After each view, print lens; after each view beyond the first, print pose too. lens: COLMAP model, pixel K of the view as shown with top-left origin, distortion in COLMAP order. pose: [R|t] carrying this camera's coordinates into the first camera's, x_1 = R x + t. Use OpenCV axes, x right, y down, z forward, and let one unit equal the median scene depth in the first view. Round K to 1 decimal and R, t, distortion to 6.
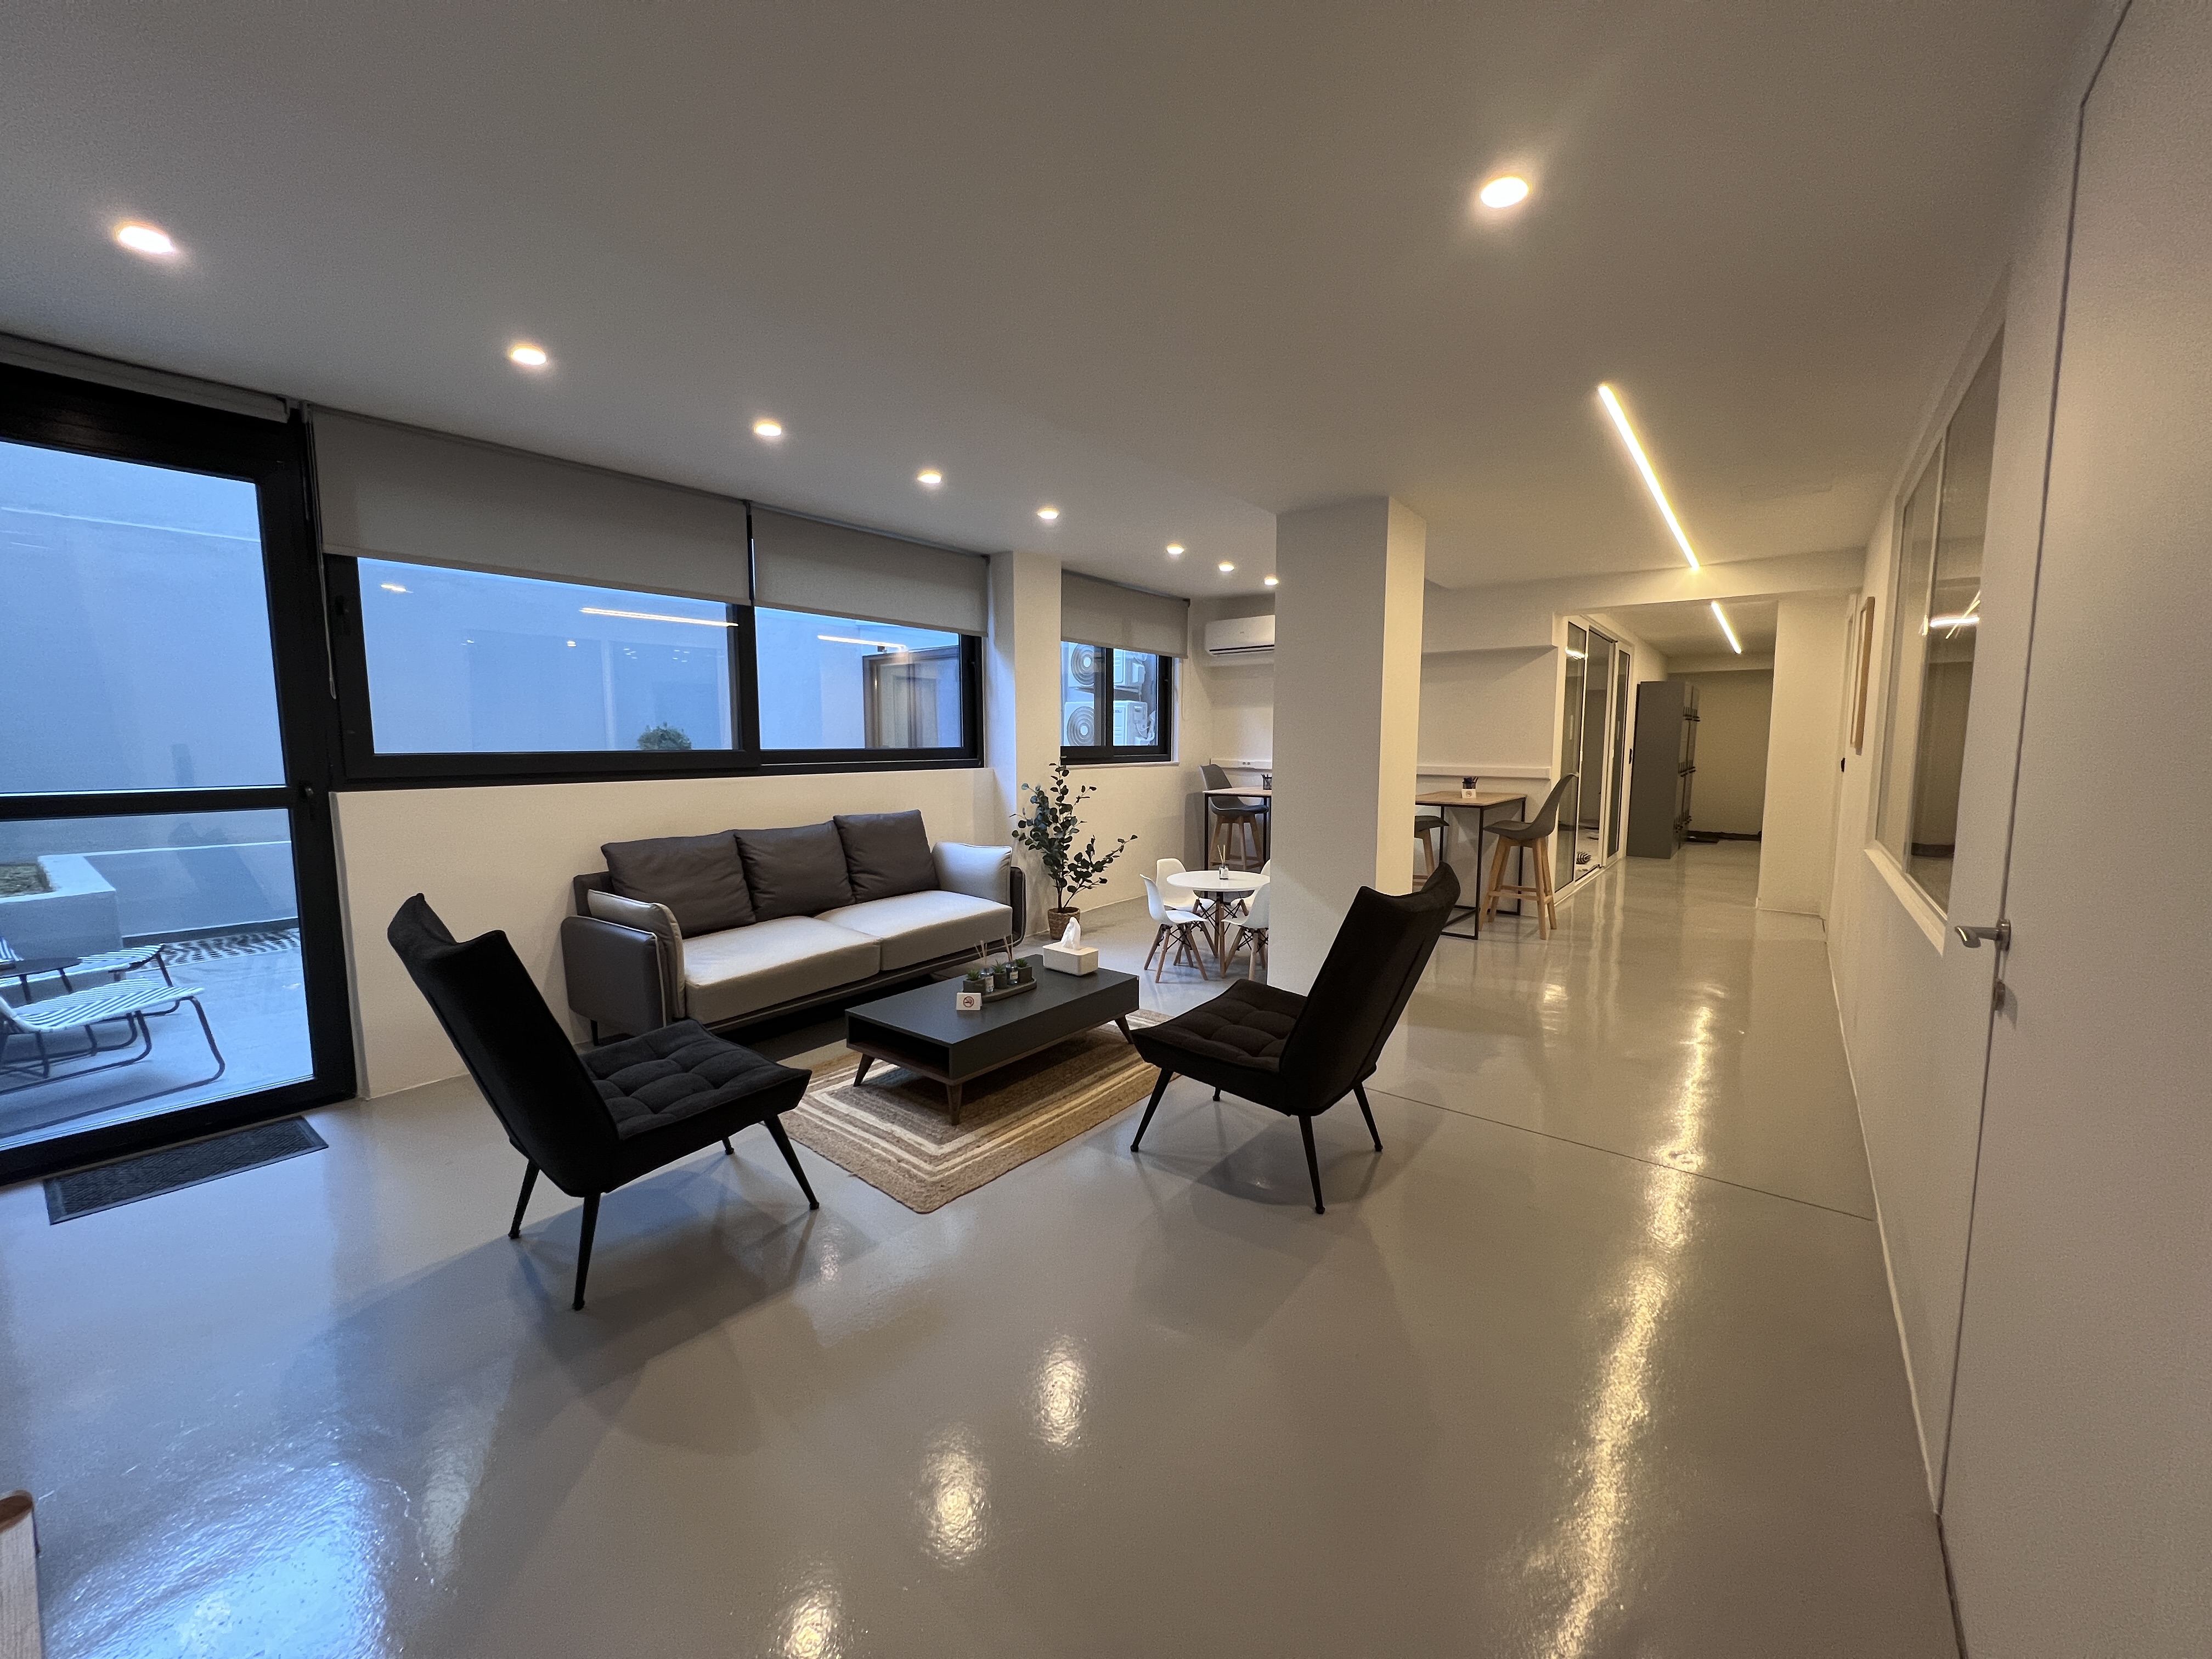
lens RADIAL K [[893.7, 0, 1106.0], [0, 893.7, 829.5], [0, 0, 1]] dist [0.001652, 0.000263]
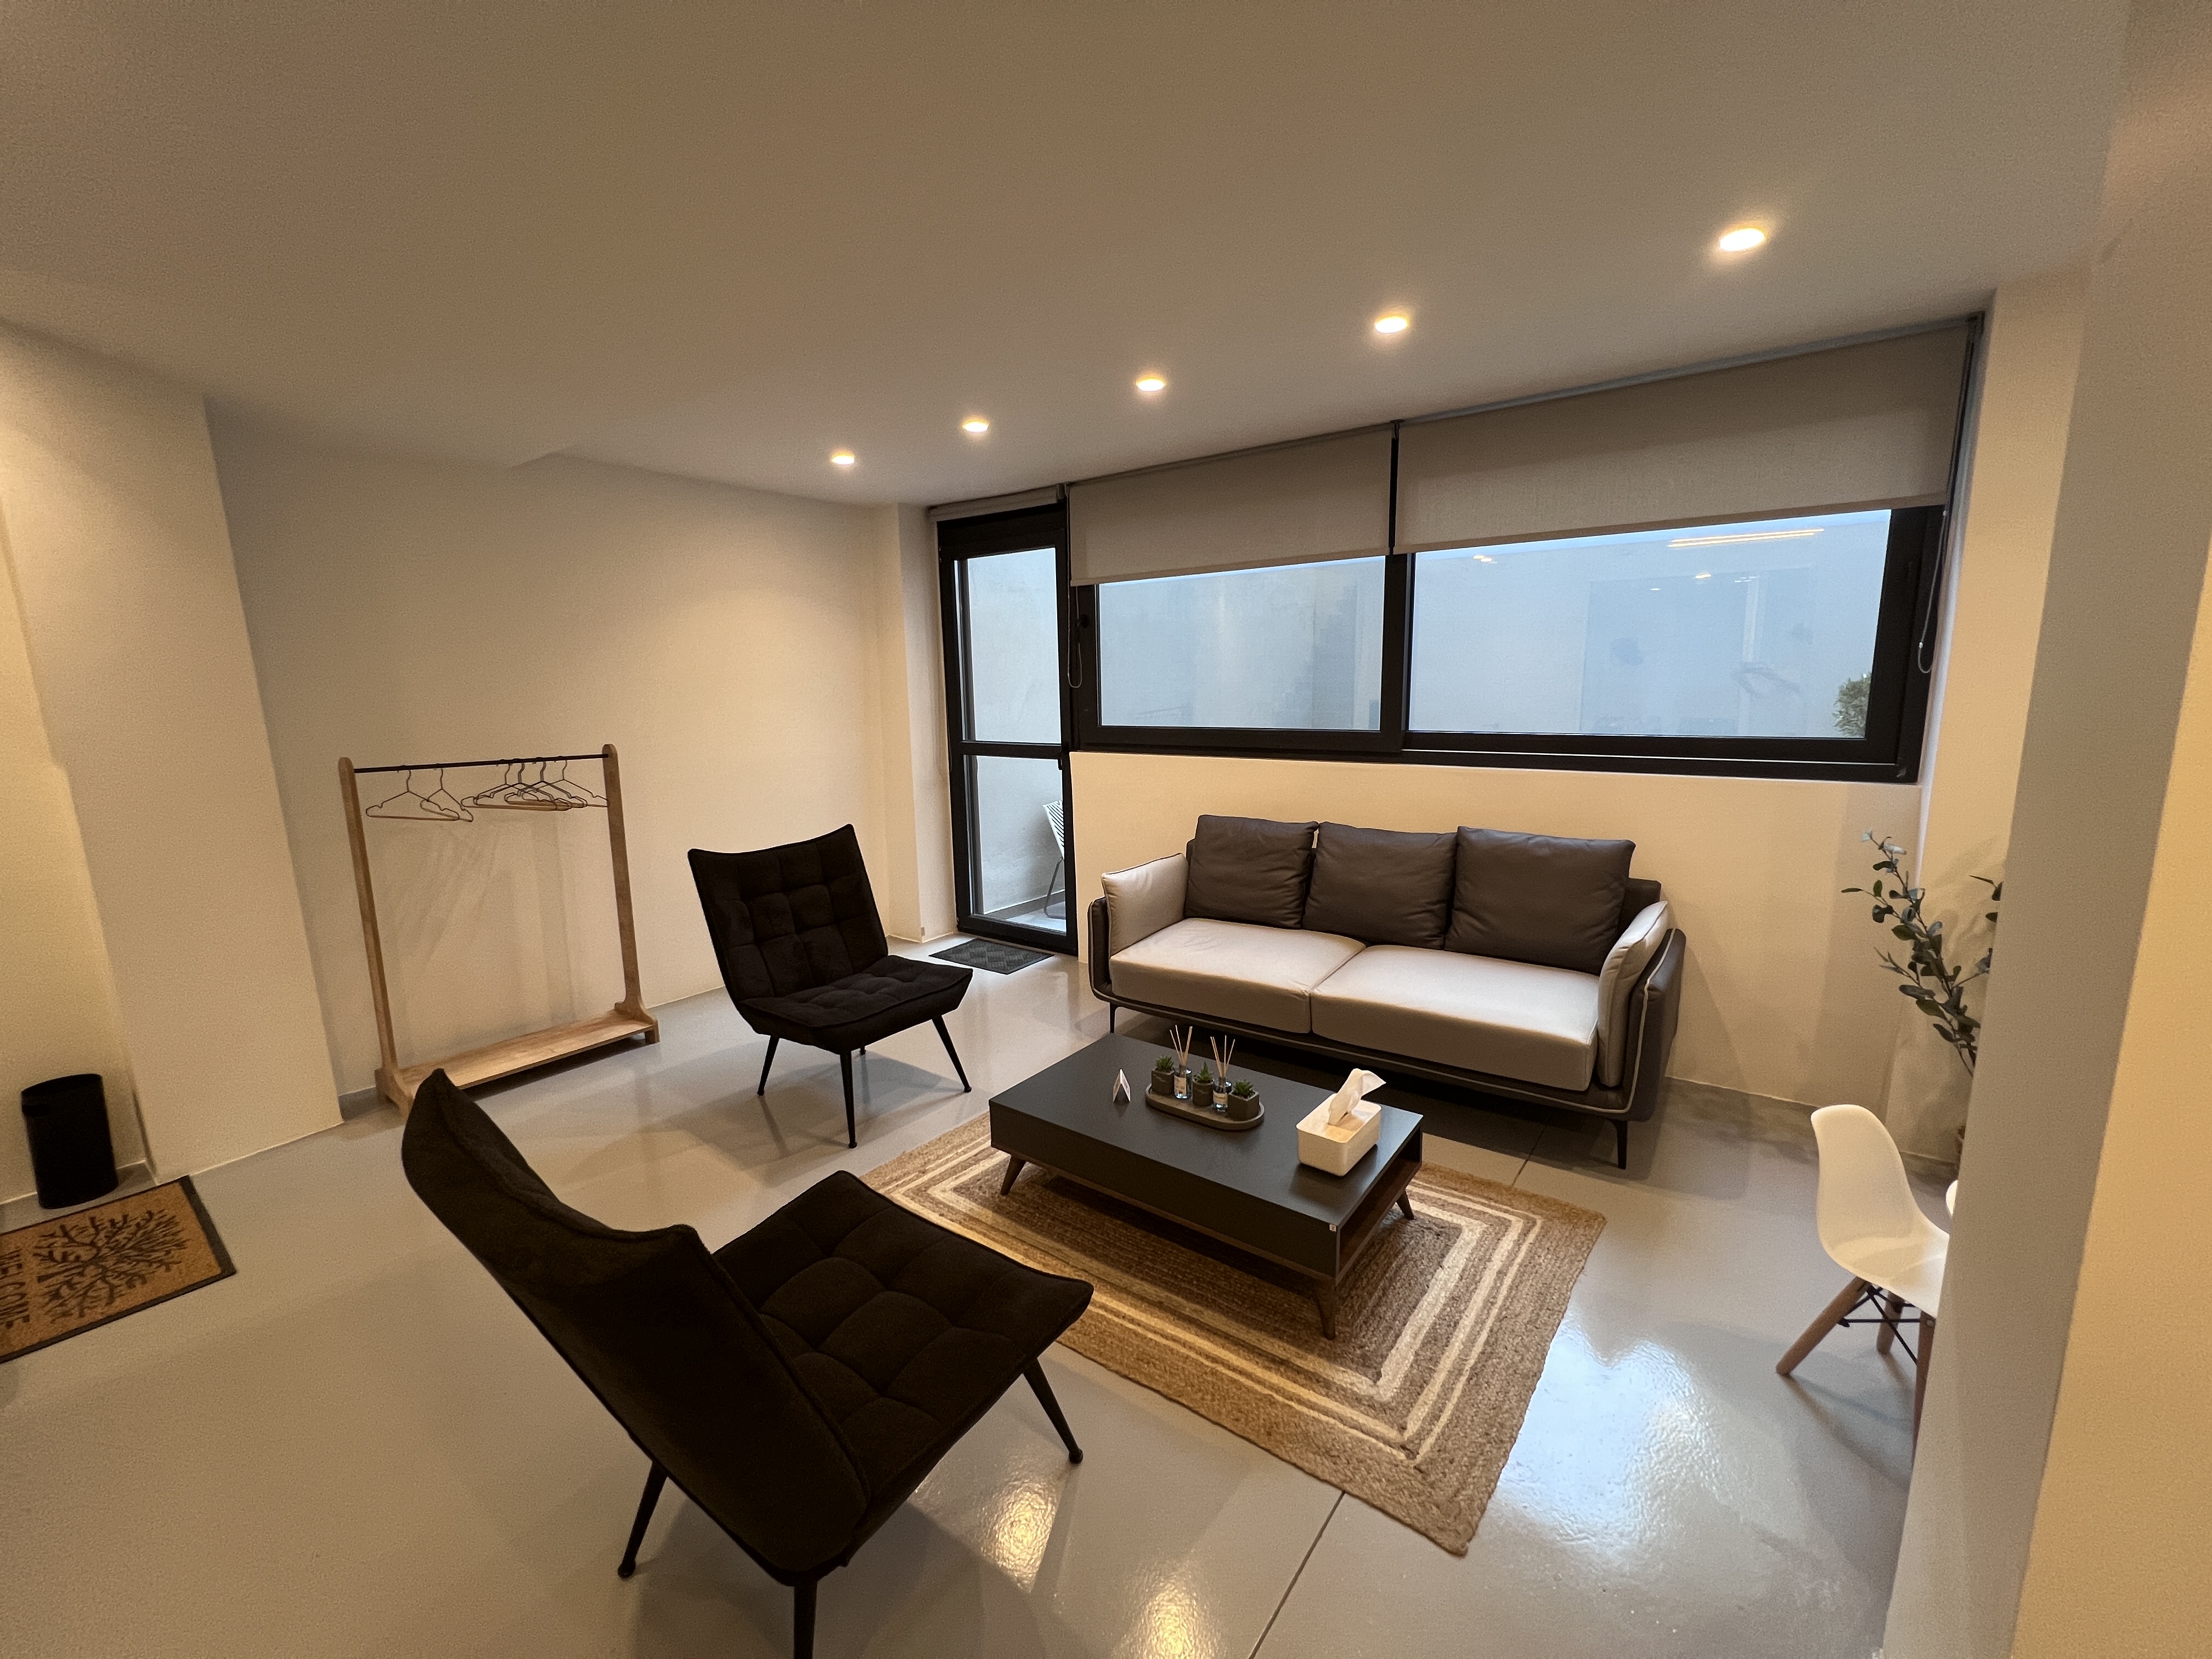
lens RADIAL K [[893.7, 0, 1106.0], [0, 893.7, 829.5], [0, 0, 1]] dist [0.001652, 0.000263]
pose [[0.019118, 0.163465, -0.986364, 0.447292], [-0.087356, 0.983045, 0.161222, -0.114657], [0.995994, 0.083082, 0.033074, 0.747028]]
